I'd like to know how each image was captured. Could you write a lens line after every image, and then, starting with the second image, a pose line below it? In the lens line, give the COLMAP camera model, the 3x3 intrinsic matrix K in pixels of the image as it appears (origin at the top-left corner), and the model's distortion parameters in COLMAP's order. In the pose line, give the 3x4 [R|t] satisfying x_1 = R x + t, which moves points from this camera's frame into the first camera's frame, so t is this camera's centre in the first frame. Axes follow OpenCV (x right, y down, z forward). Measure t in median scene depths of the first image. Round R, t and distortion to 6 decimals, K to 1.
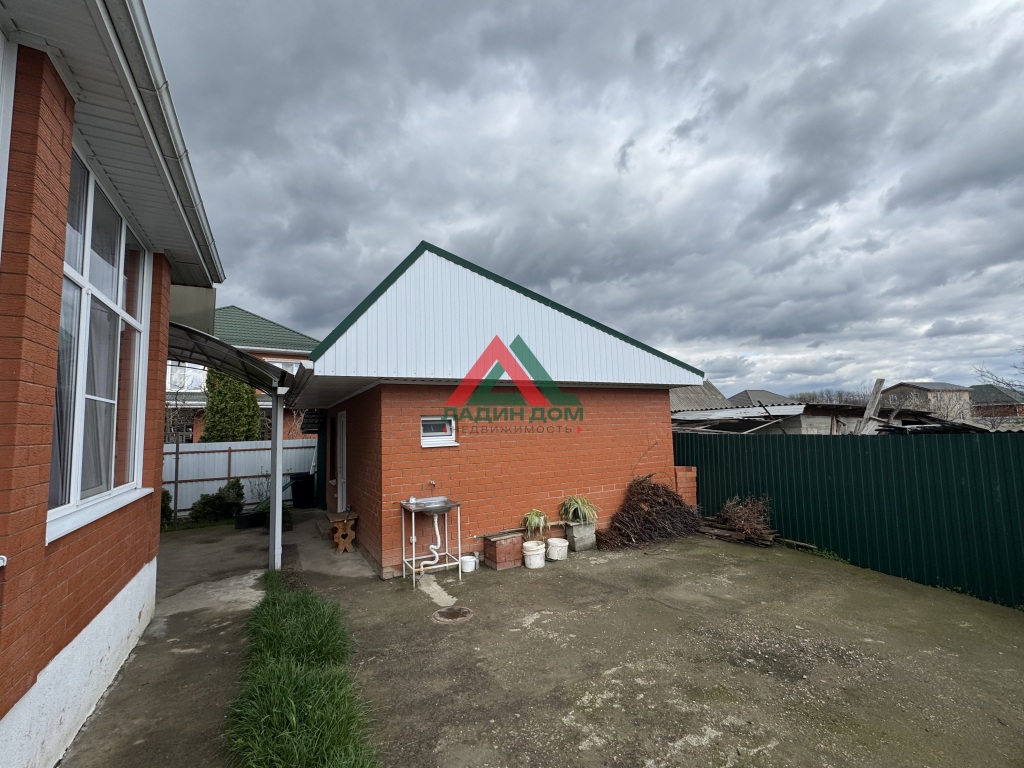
lens RADIAL K [[442.7, 0, 512.0], [0, 442.7, 384.0], [0, 0, 1]] dist [-0.000826, -0.000089]
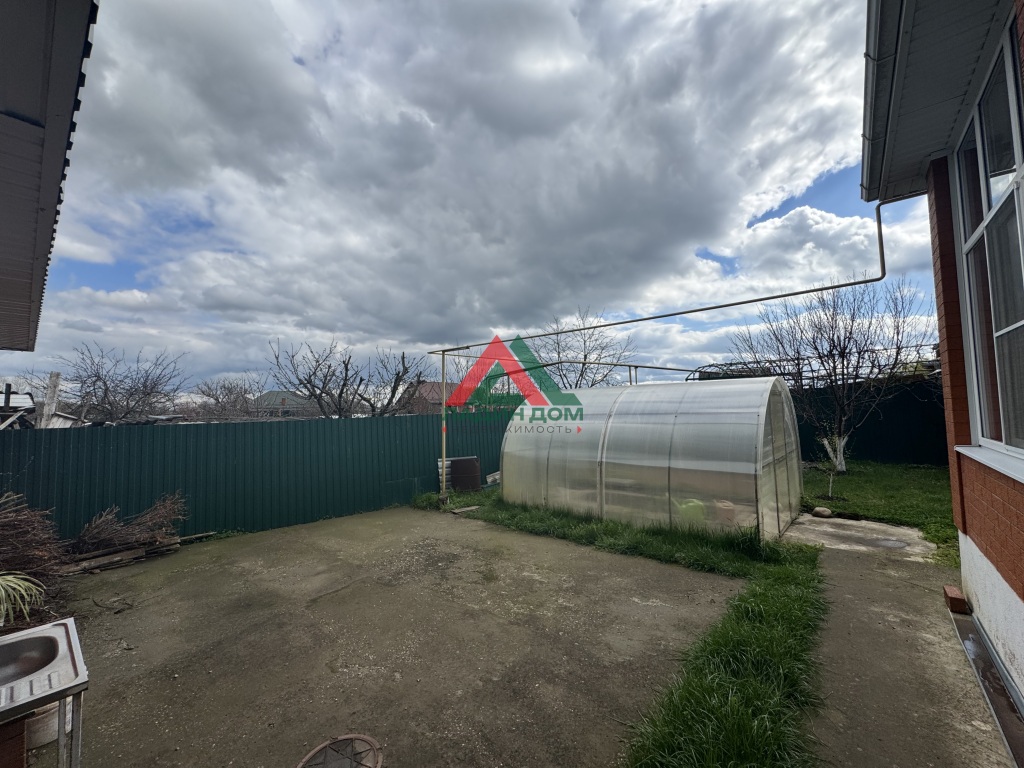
lens RADIAL K [[409.3, 0, 512.0], [0, 409.3, 384.0], [0, 0, 1]] dist [-0.002355, 0.000769]
pose [[-0.368932, 0.093894, 0.924702, -0.550528], [-0.057880, 0.990633, -0.123681, 0.122556], [-0.927652, -0.099152, -0.360041, 0.855861]]
